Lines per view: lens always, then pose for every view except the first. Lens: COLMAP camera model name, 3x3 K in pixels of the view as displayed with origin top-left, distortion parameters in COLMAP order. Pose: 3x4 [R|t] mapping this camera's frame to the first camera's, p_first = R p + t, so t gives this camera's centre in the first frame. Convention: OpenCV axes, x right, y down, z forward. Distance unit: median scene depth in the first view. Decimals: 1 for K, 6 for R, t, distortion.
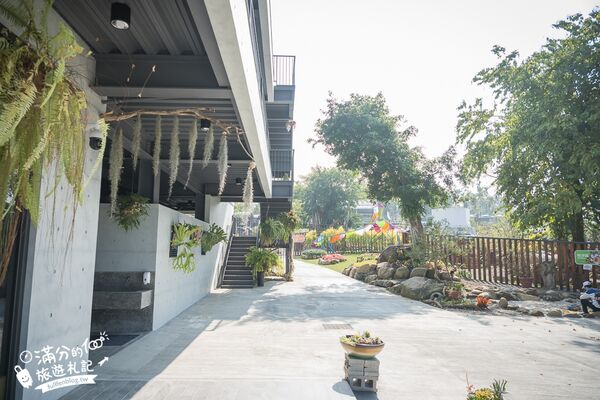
lens RADIAL K [[398.6, 0, 298.5], [0, 398.6, 201.2], [0, 0, 1]] dist [-0.006515, 0.000268]
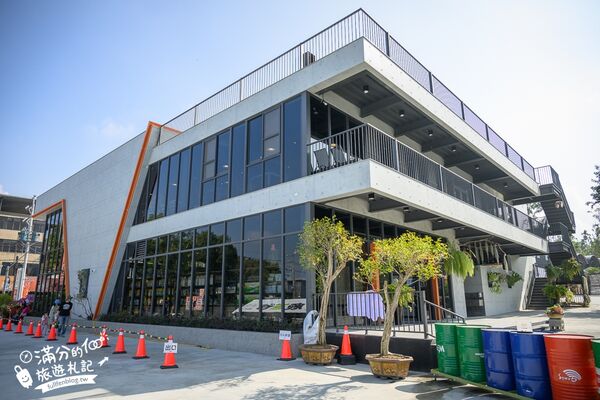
lens RADIAL K [[398.6, 0, 299.1], [0, 398.6, 201.3], [0, 0, 1]] dist [-0.006515, 0.000268]
pose [[0.713785, -0.175084, -0.678127, 0.495158], [0.095124, 0.983512, -0.153804, -0.091443], [0.693875, 0.045277, 0.718671, -1.319057]]
